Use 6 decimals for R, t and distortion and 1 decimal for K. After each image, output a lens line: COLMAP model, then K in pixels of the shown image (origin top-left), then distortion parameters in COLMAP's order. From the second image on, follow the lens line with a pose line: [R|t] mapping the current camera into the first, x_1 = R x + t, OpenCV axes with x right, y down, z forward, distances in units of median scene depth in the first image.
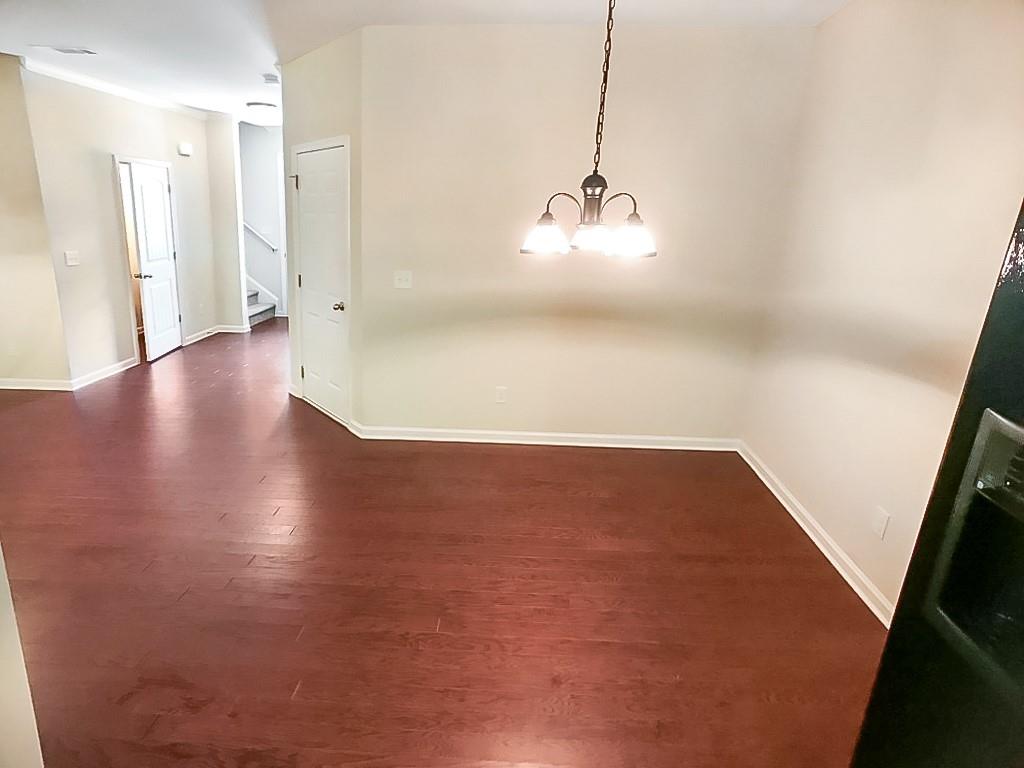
lens RADIAL K [[526.0, 0, 512.0], [0, 526.0, 384.0], [0, 0, 1]] dist [-0.002293, 0.000230]
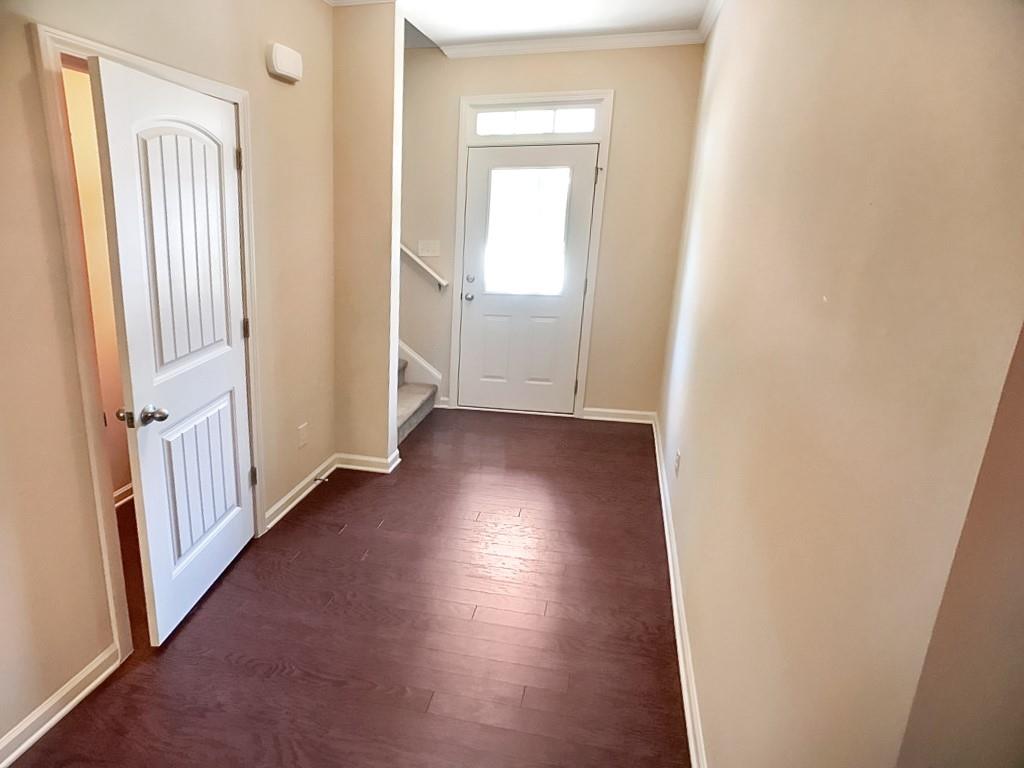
lens RADIAL K [[526.0, 0, 512.0], [0, 526.0, 384.0], [0, 0, 1]] dist [-0.002293, 0.000230]
pose [[0.982675, 0.047214, -0.179223, -0.361131], [-0.046888, 0.998882, 0.006058, -0.208382], [0.179308, 0.002451, 0.983790, 0.626424]]
